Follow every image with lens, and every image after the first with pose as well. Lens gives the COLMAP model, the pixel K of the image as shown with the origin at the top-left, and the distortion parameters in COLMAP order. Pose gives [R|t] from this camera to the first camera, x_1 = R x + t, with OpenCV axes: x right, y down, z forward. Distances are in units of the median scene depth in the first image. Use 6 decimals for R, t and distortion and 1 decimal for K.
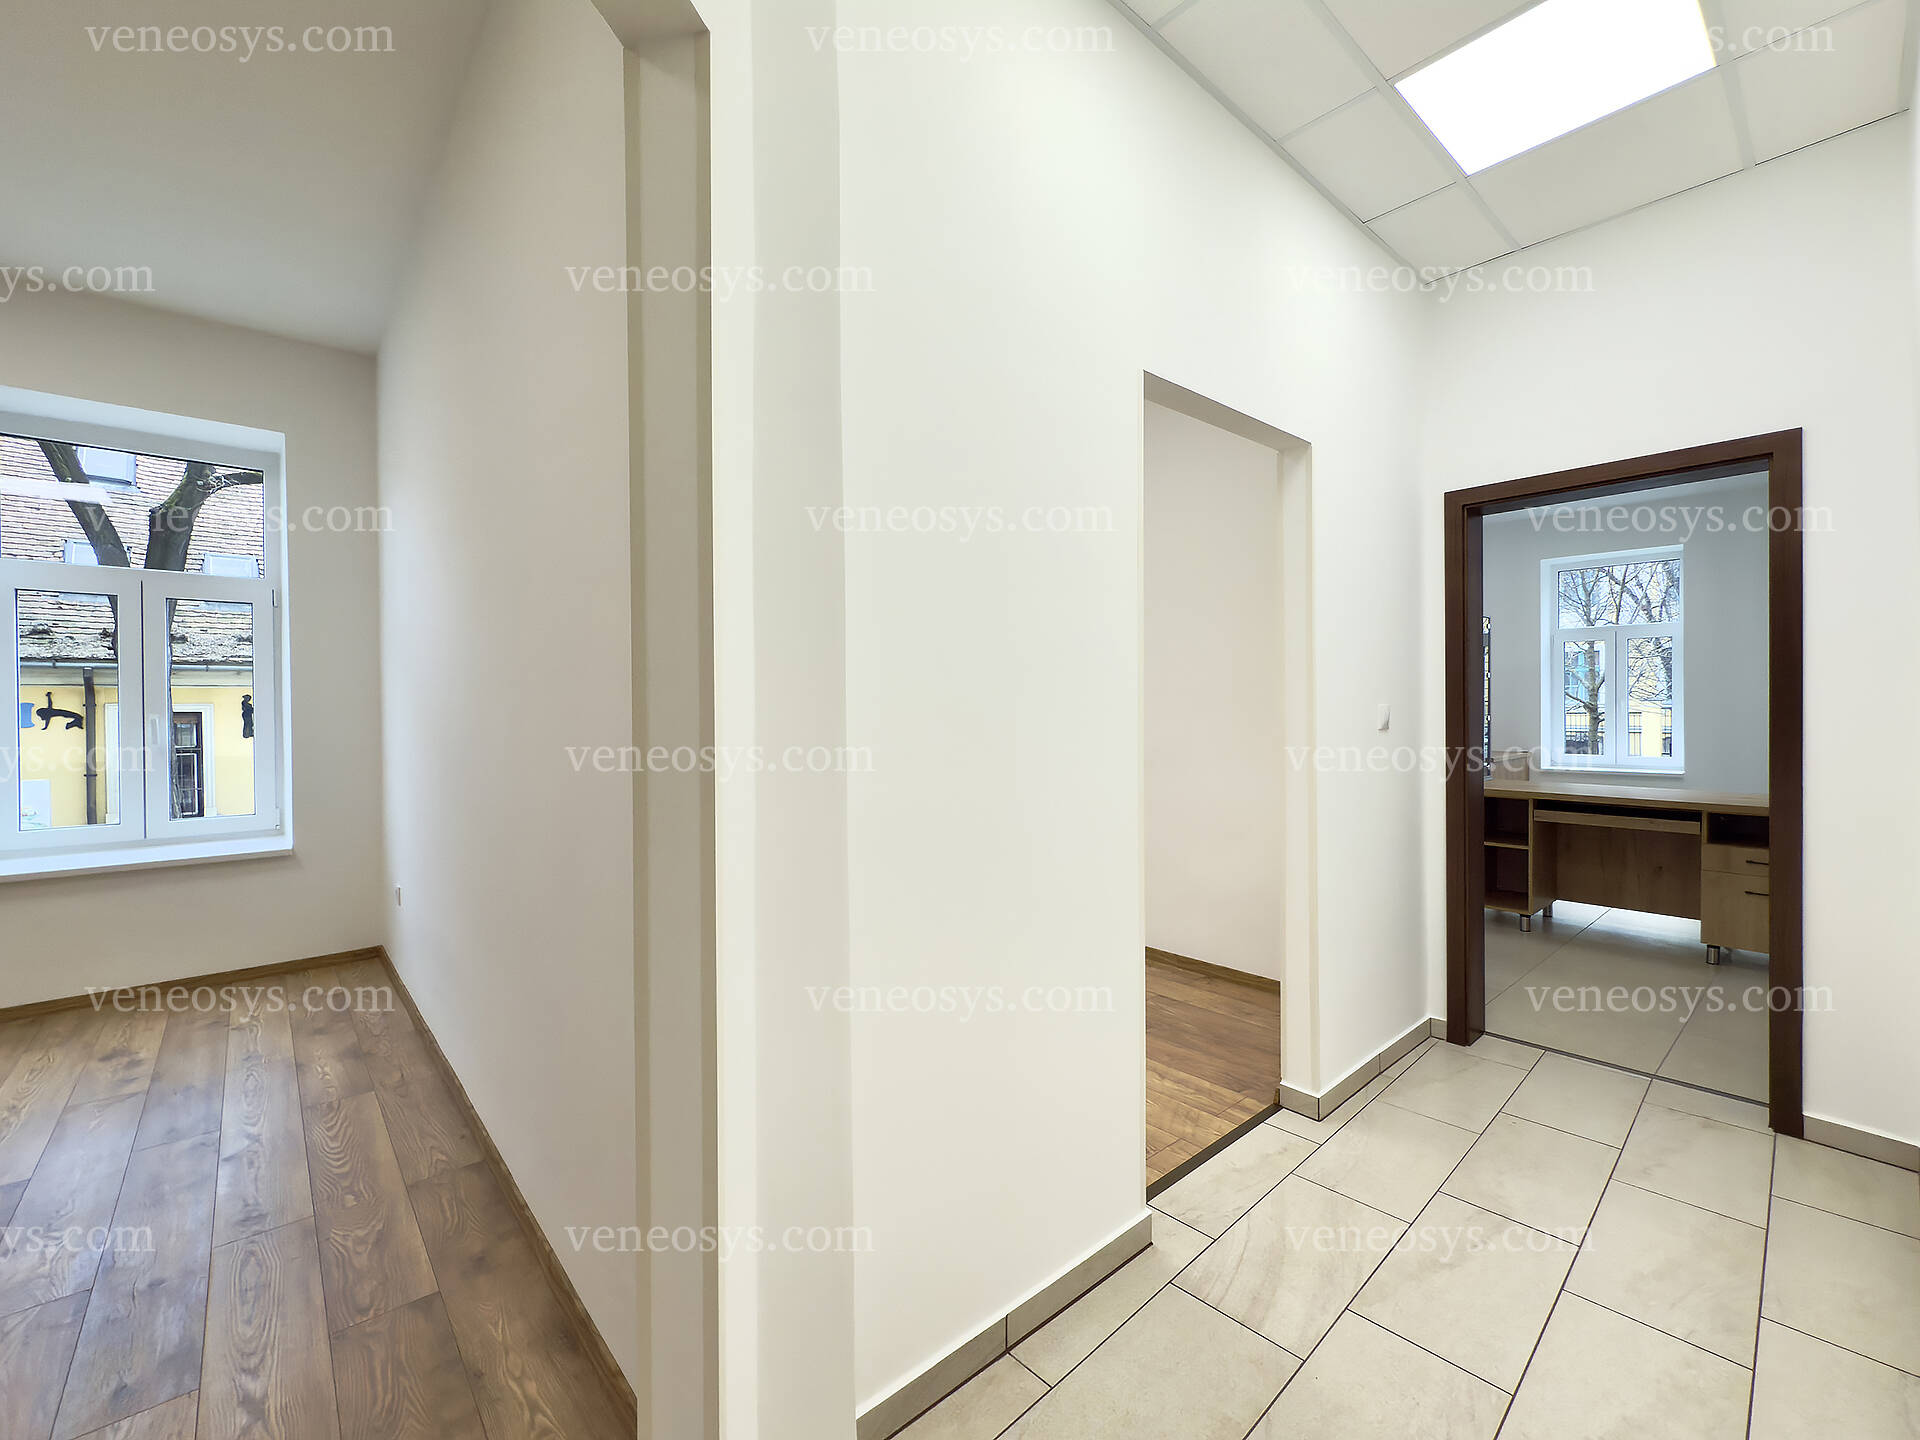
lens RADIAL K [[801.3, 0, 960.0], [0, 801.3, 720.0], [0, 0, 1]] dist [-0.003177, -0.000522]
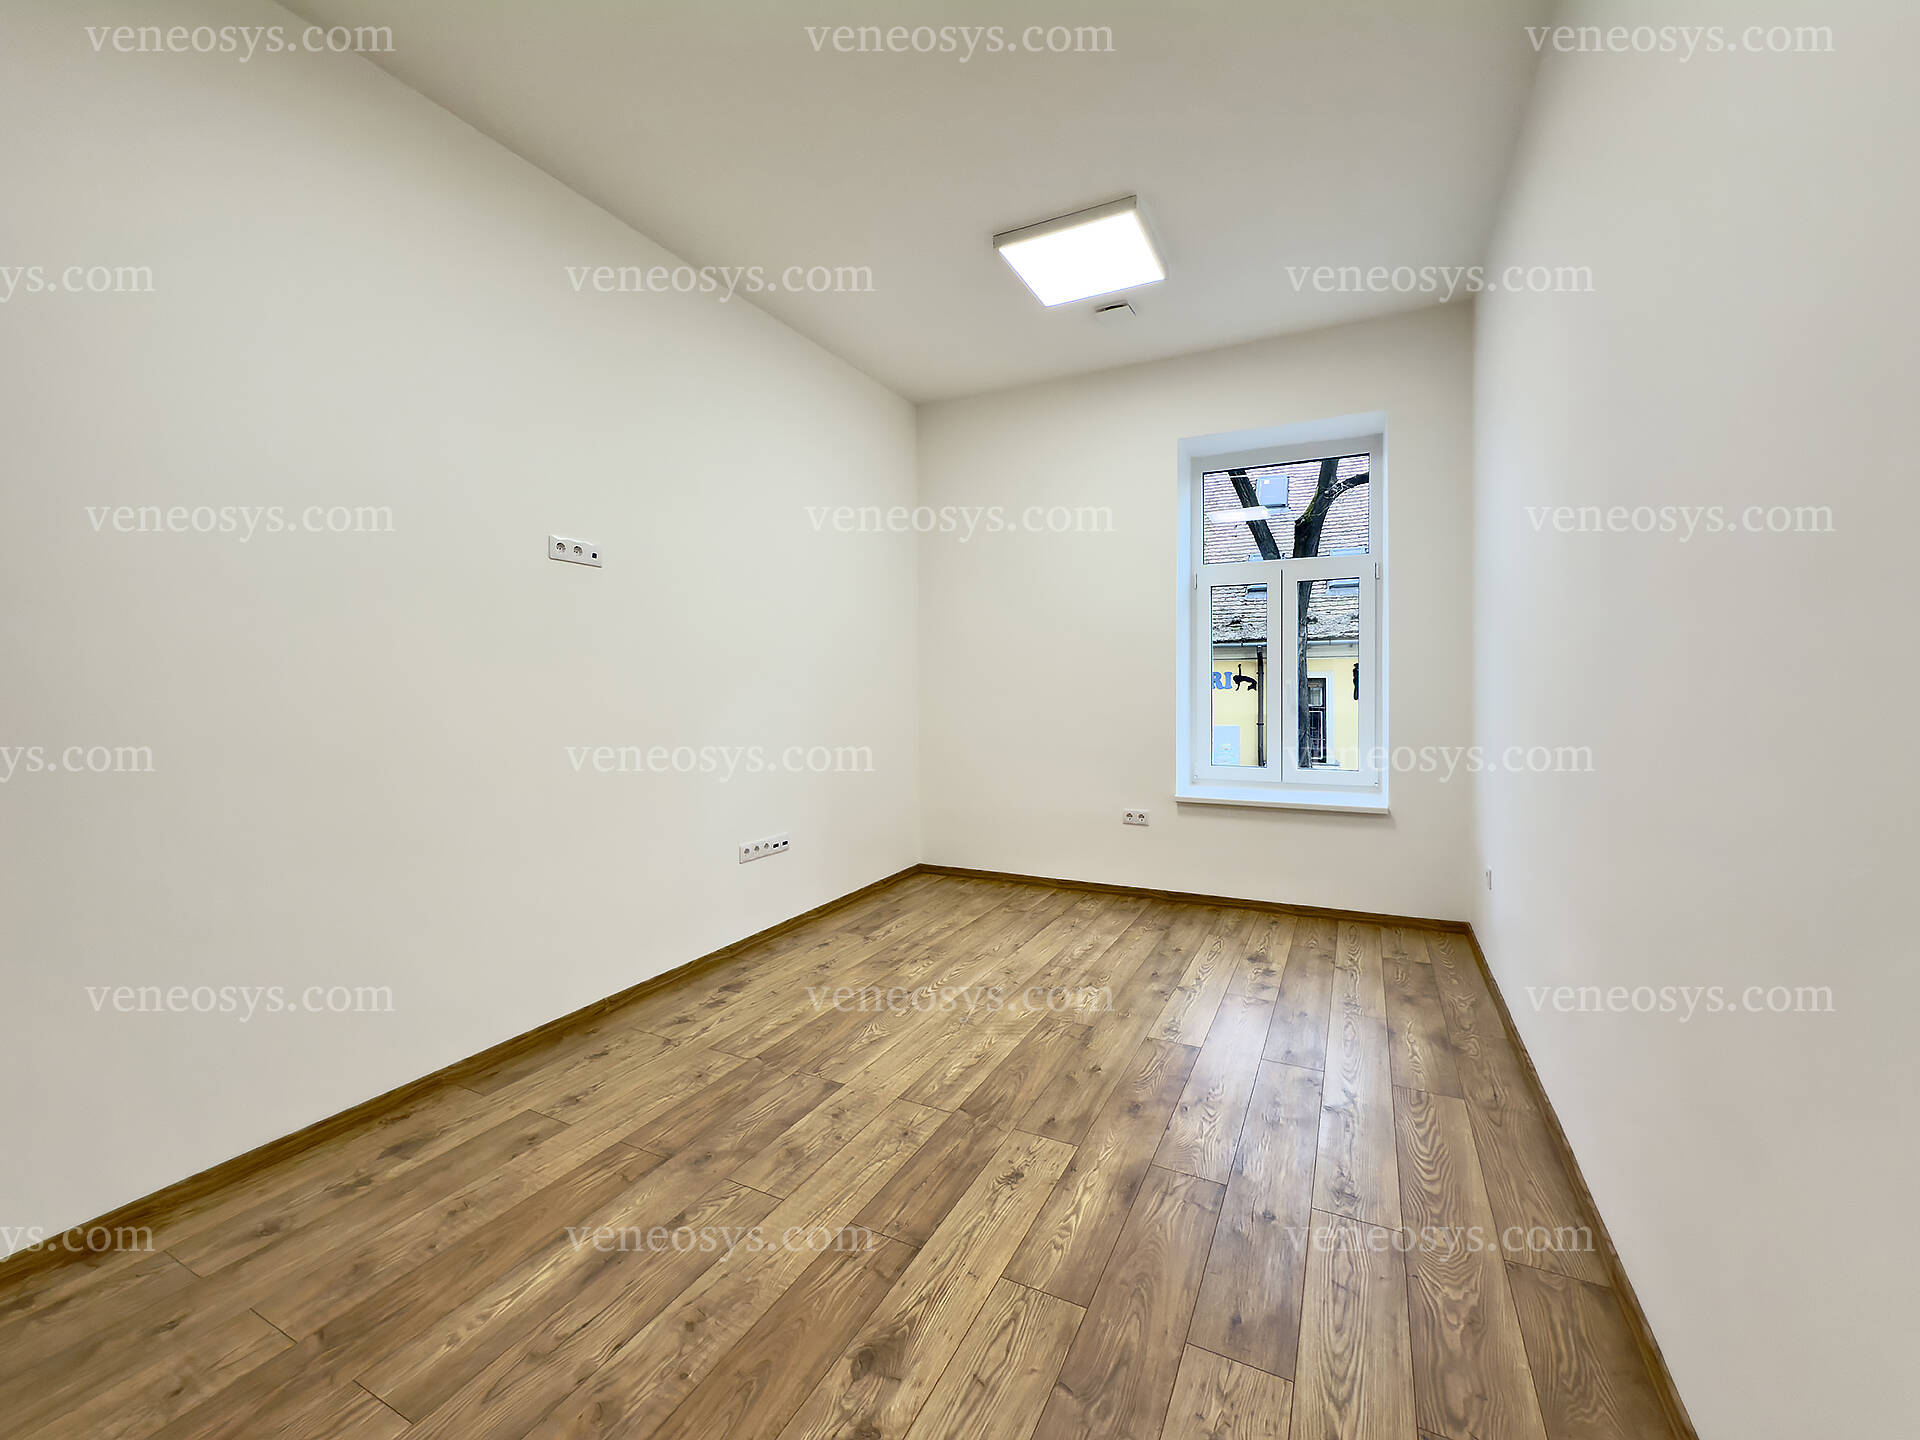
lens RADIAL K [[800.5, 0, 963.8], [0, 800.5, 691.7], [0, 0, 1]] dist [-0.001096, -0.000096]
pose [[0.376524, 0.014666, -0.926291, -0.119165], [-0.008128, 0.999888, 0.012527, 0.002987], [0.926371, 0.002812, 0.376601, 0.141077]]
